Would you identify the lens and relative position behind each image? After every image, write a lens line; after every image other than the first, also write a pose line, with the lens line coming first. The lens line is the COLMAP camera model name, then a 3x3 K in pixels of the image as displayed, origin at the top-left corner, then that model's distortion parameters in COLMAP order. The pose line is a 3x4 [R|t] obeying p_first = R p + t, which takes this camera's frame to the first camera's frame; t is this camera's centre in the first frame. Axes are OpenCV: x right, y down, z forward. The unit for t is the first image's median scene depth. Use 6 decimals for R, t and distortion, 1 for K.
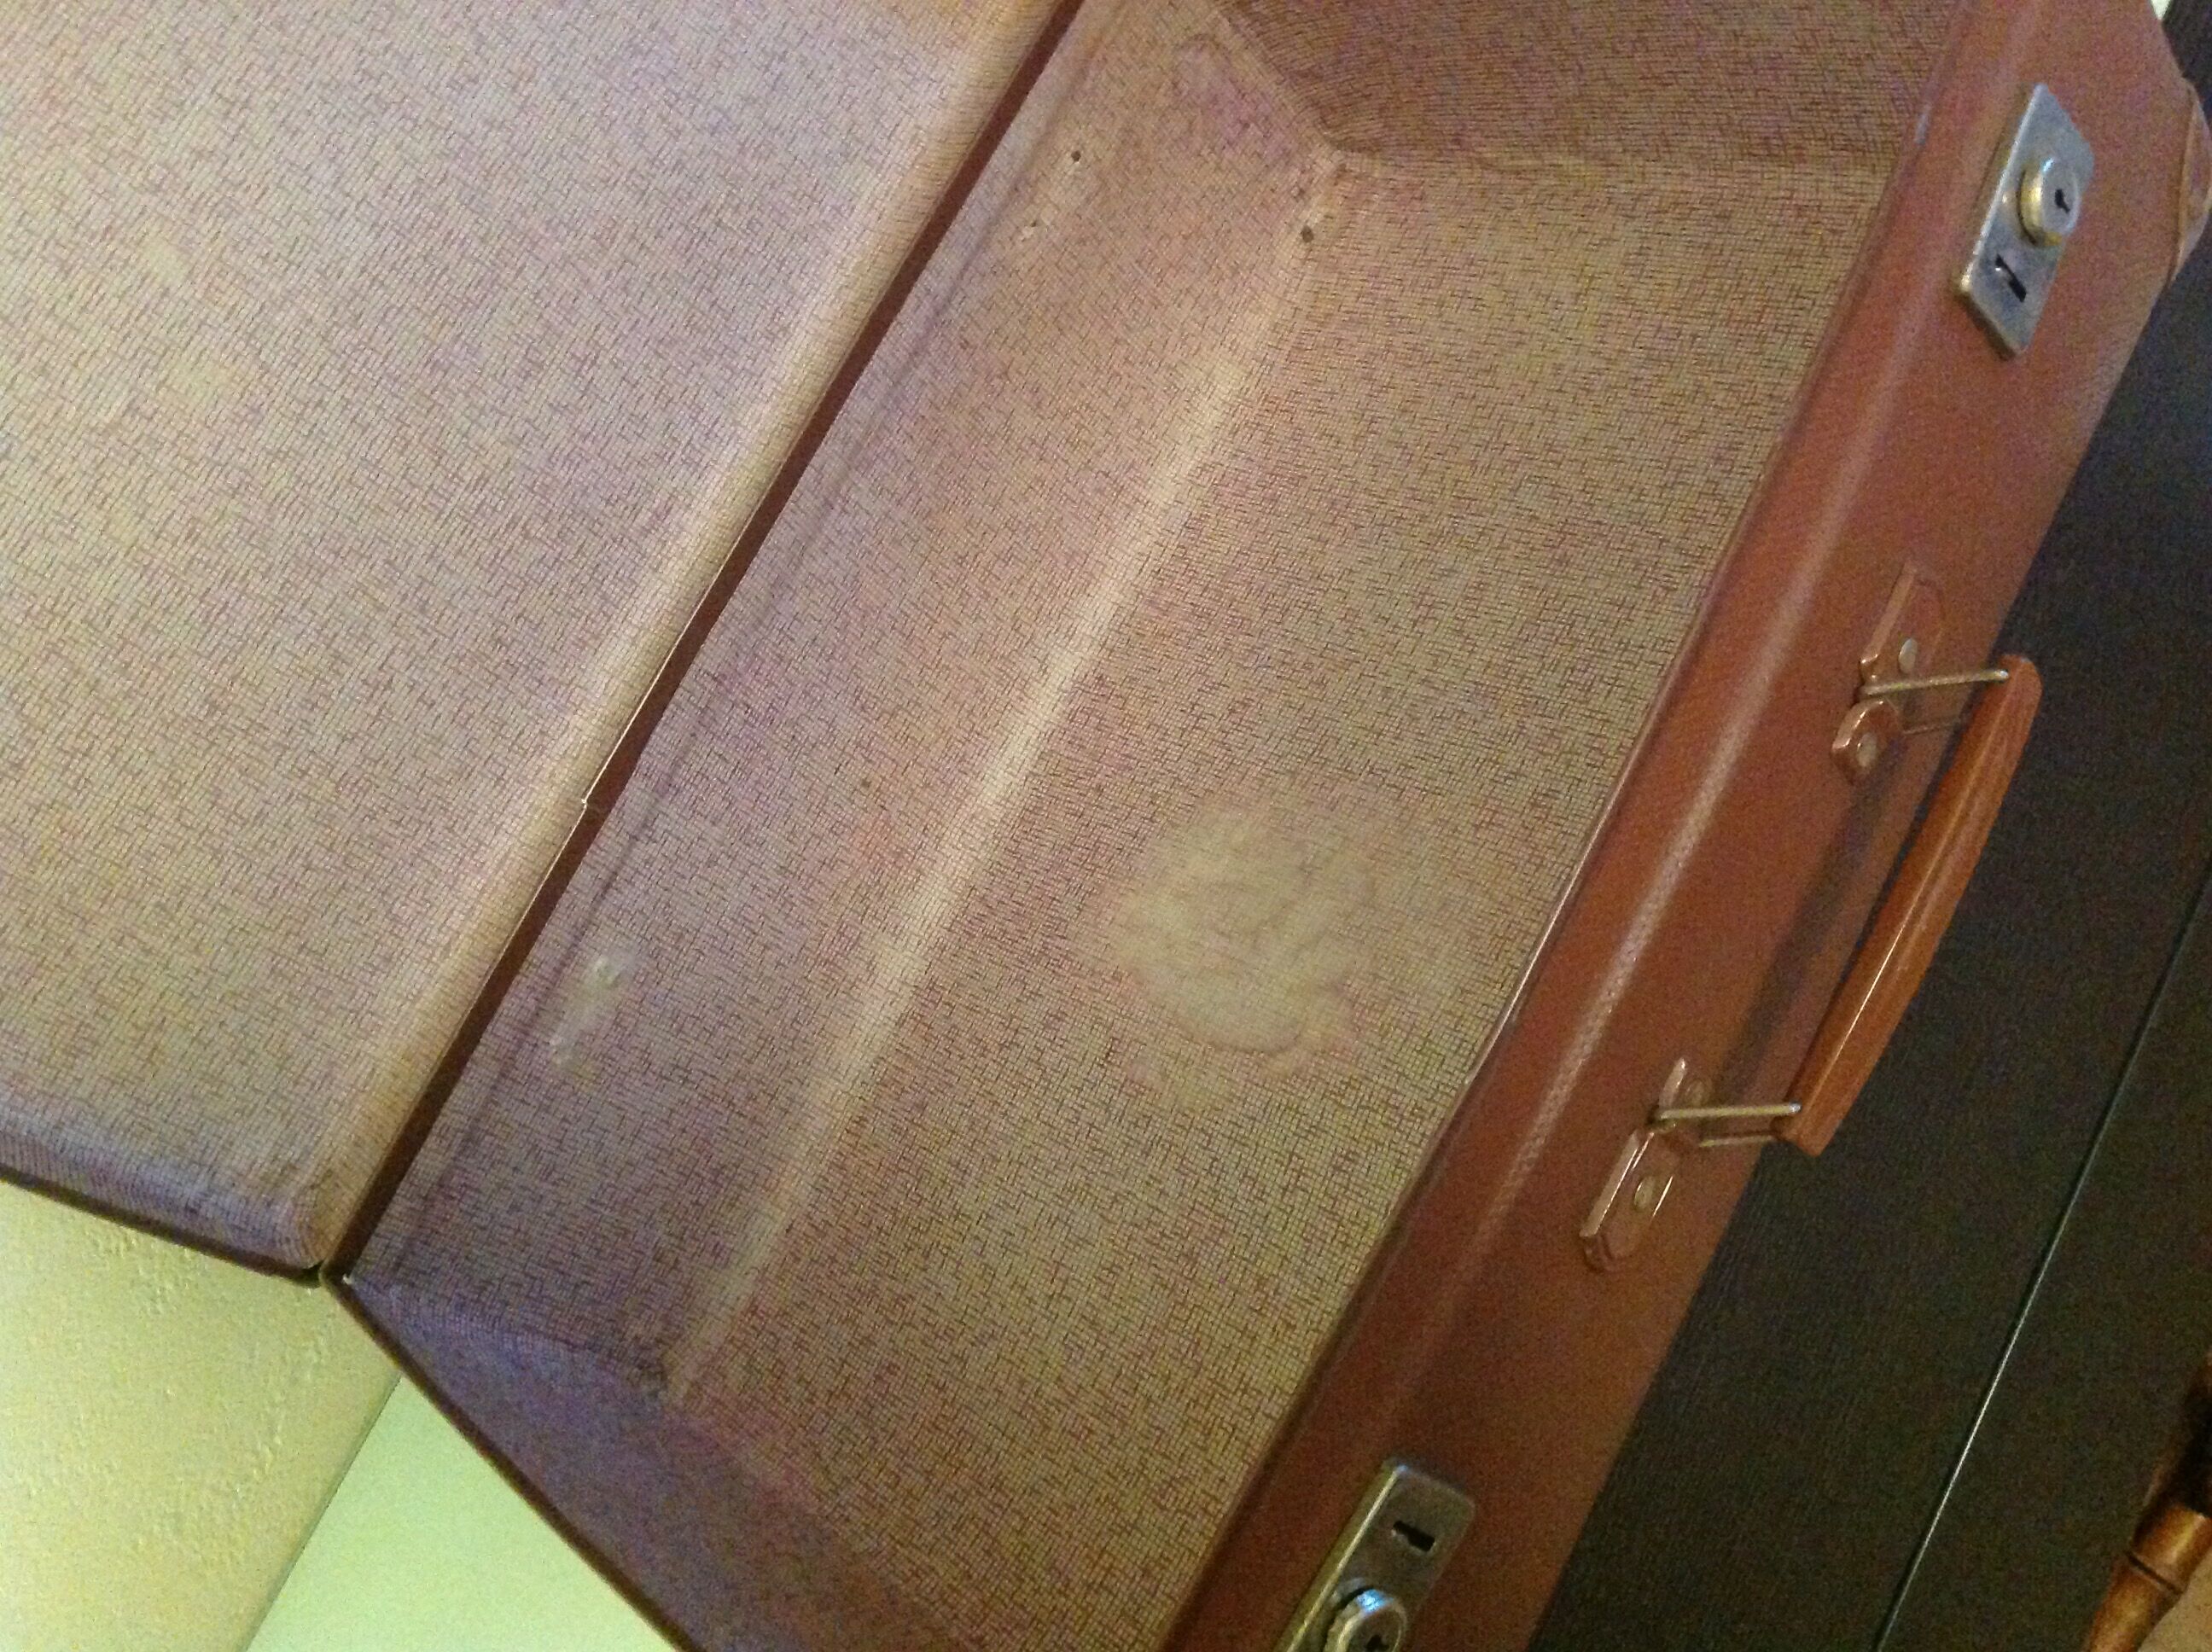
lens RADIAL K [[2119.4, 0, 1106.0], [0, 2119.4, 826.0], [0, 0, 1]] dist [0.150720, -0.369541]
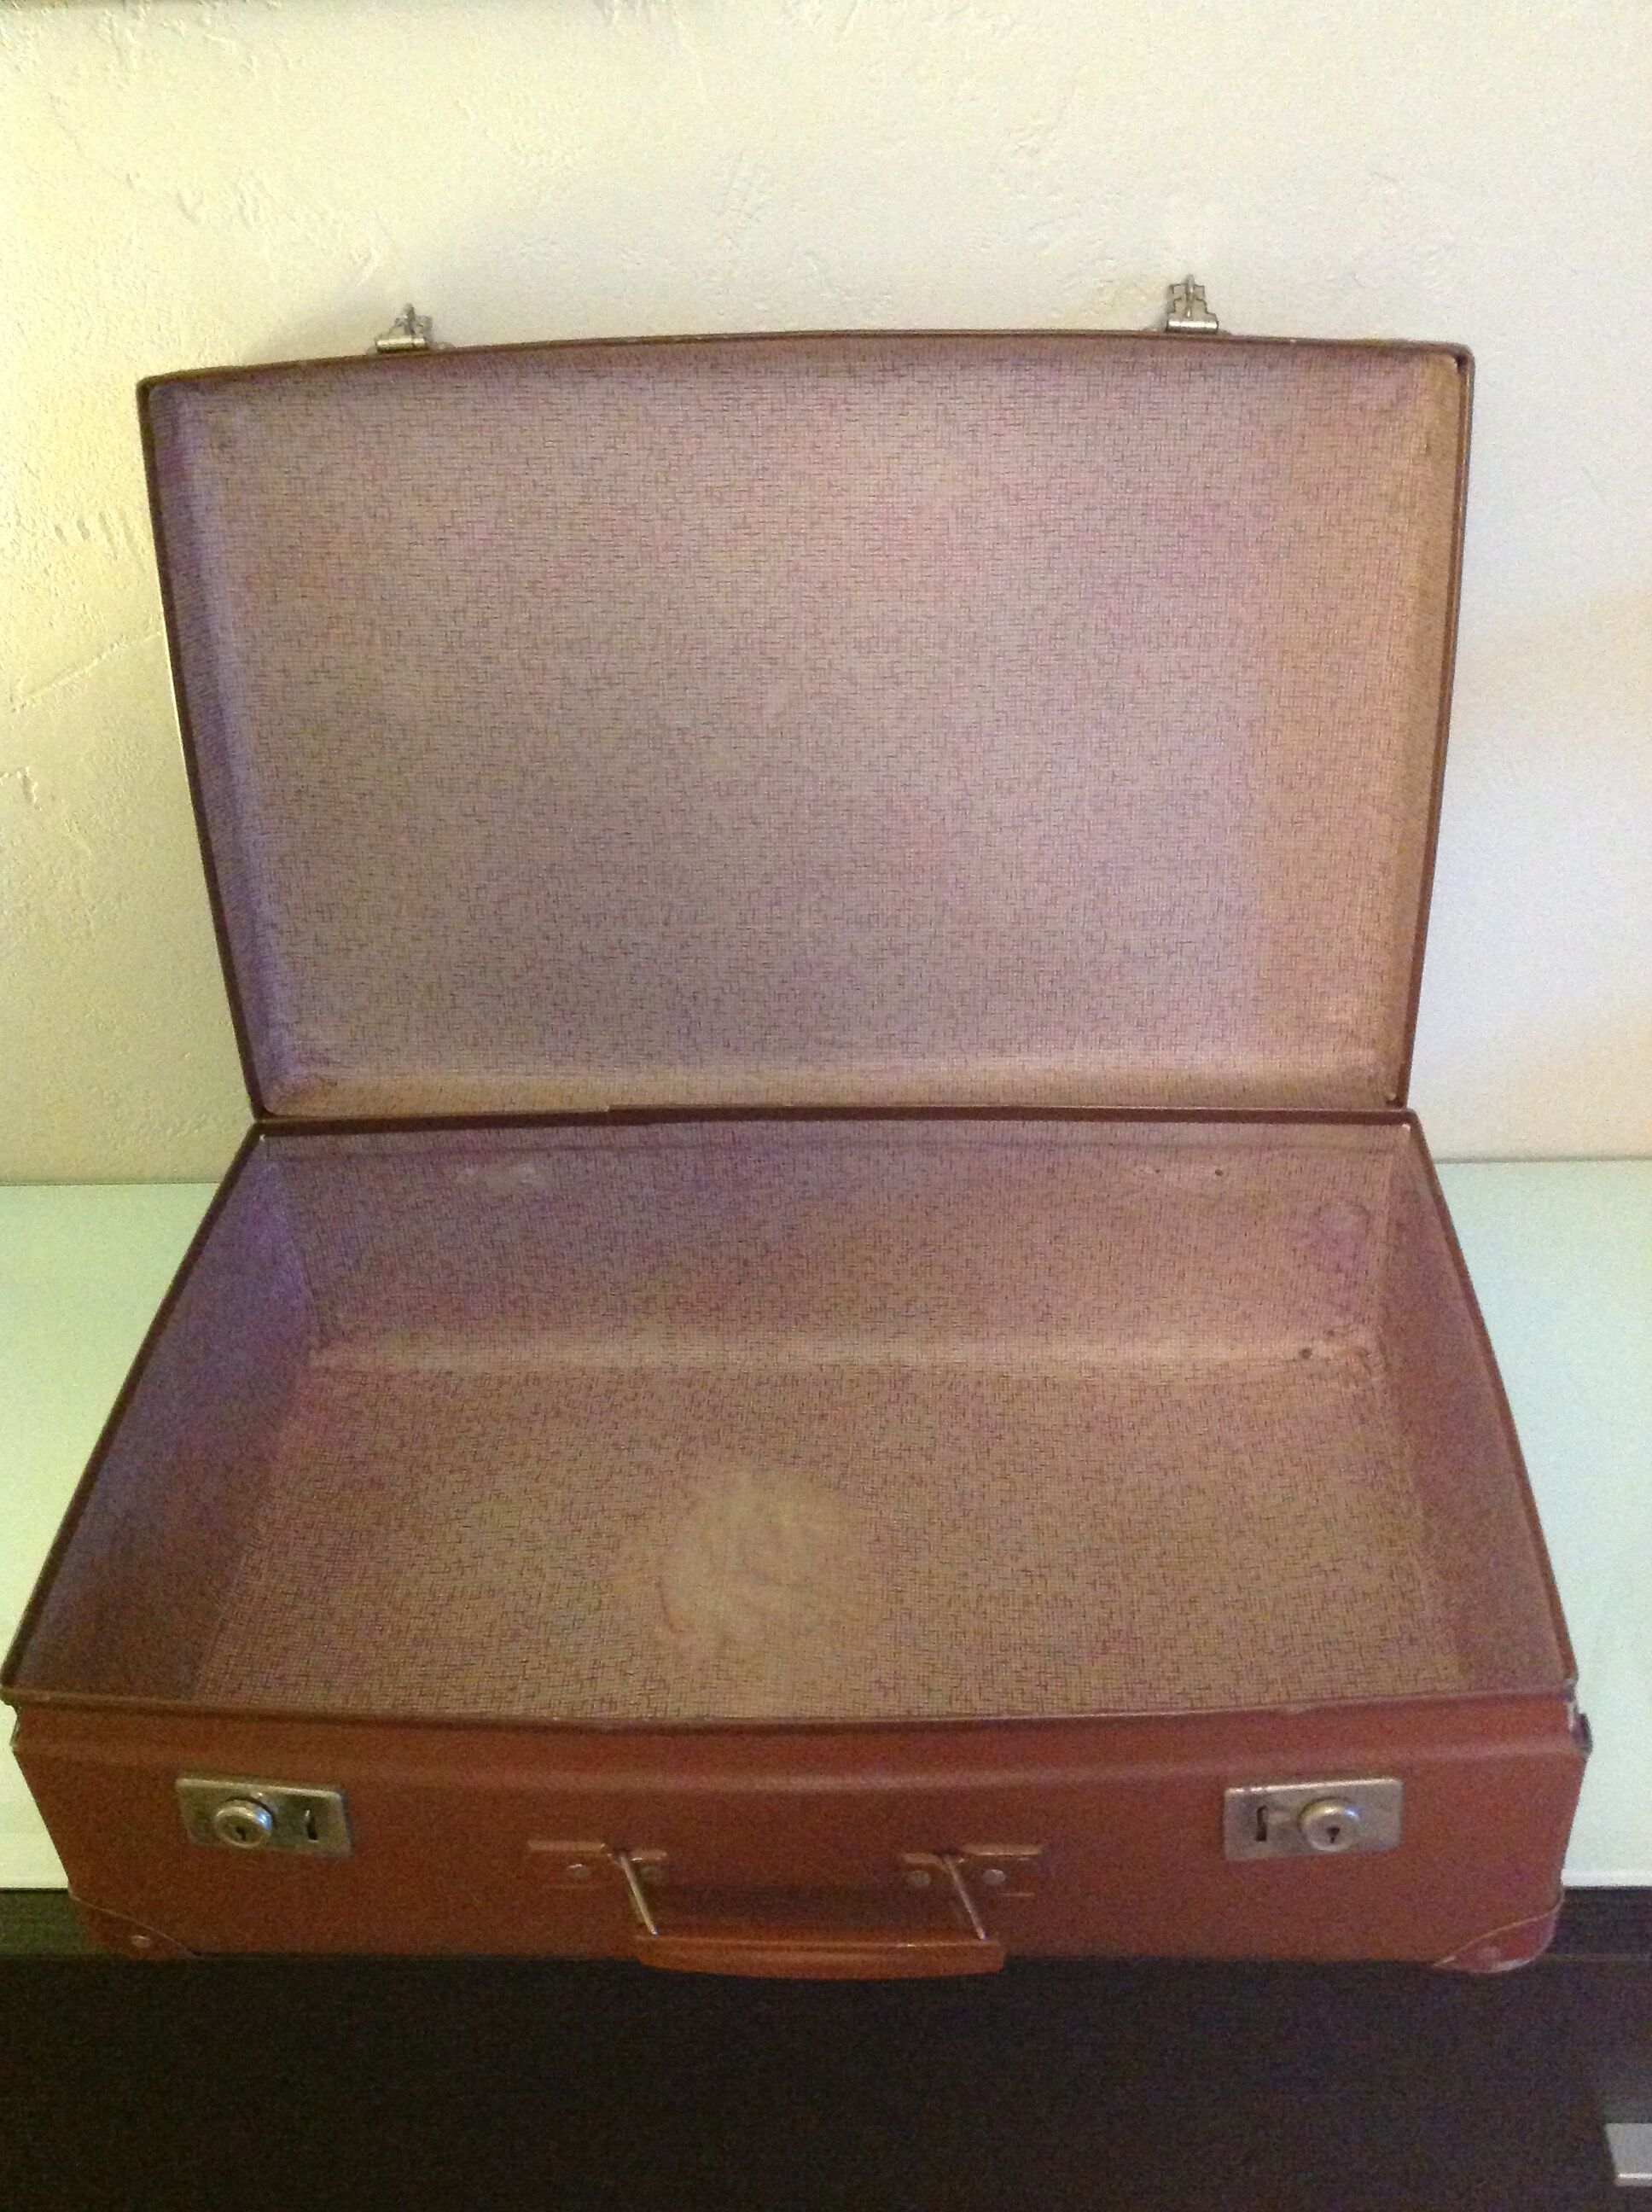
lens RADIAL K [[2128.0, 0, 826.0], [0, 2128.0, 1106.0], [0, 0, 1]] dist [0.158501, -0.292852]
pose [[0.464511, 0.854247, -0.233434, 0.159287], [-0.859549, 0.498345, 0.113264, -0.296544], [0.213086, 0.148035, 0.965753, -0.366745]]
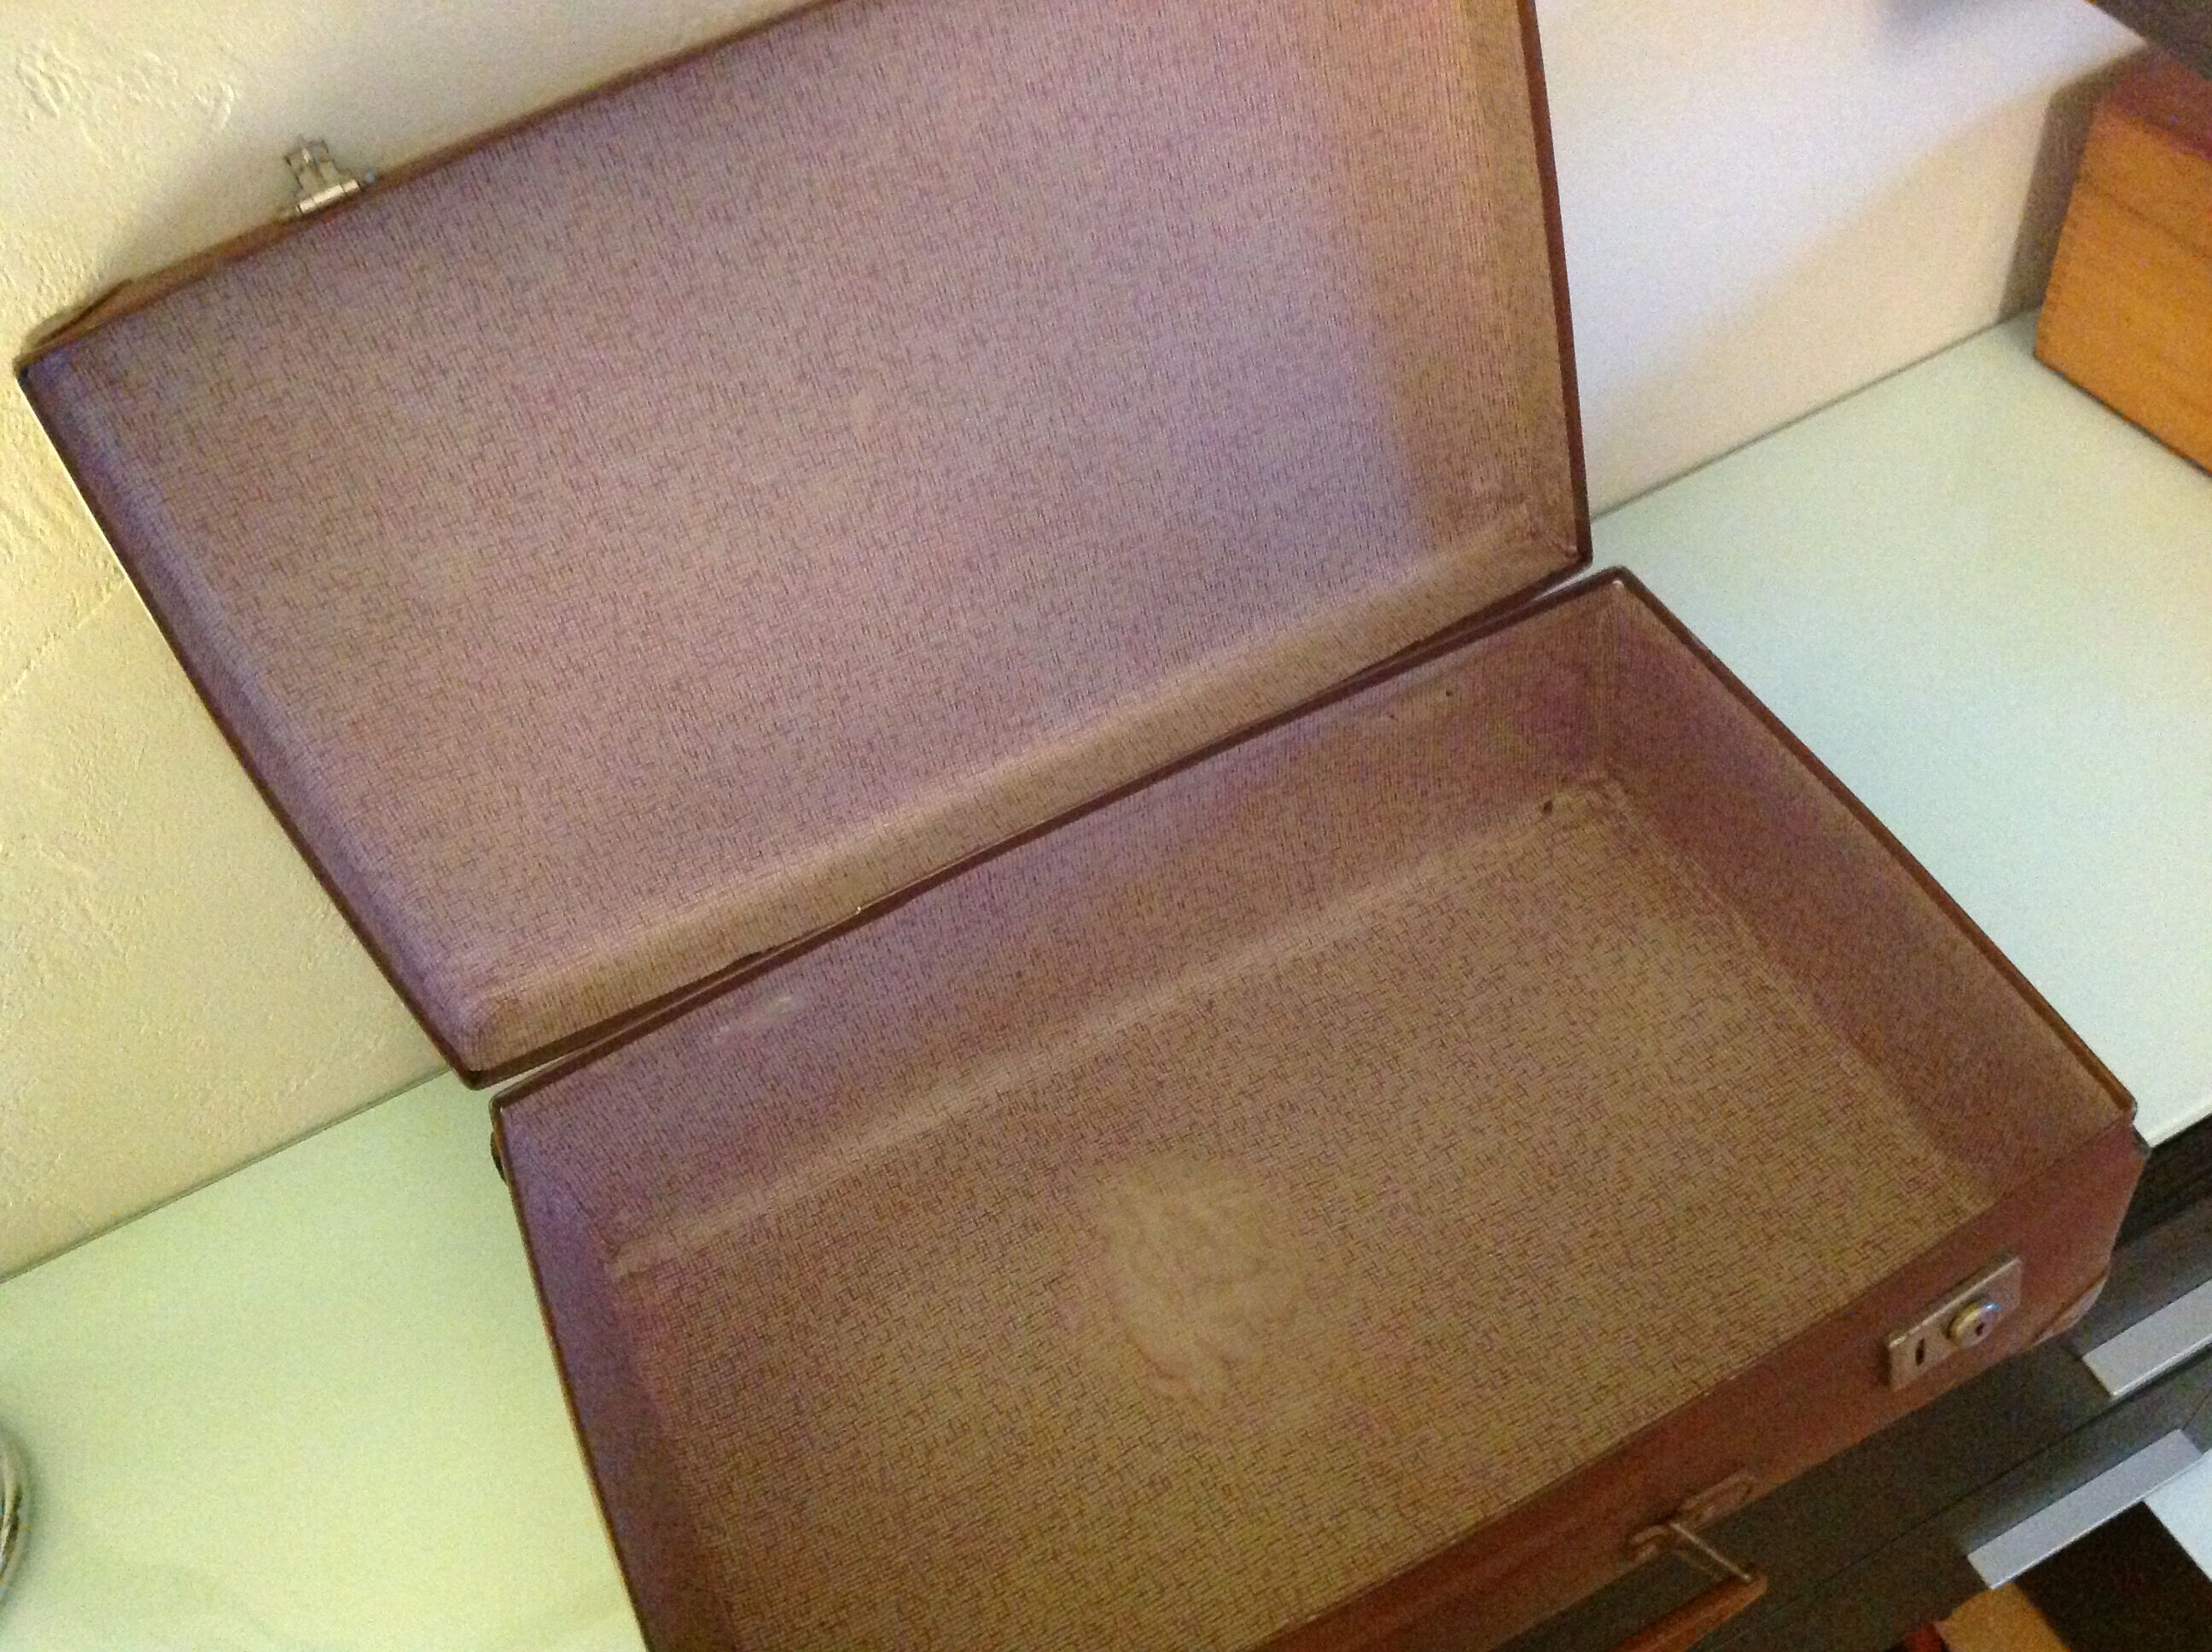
lens RADIAL K [[2128.0, 0, 1106.0], [0, 2128.0, 826.0], [0, 0, 1]] dist [0.158501, -0.292852]
pose [[0.791240, 0.602964, 0.101850, -0.280169], [-0.608842, 0.792319, 0.039275, -0.188714], [-0.057017, -0.093087, 0.994024, -0.292091]]
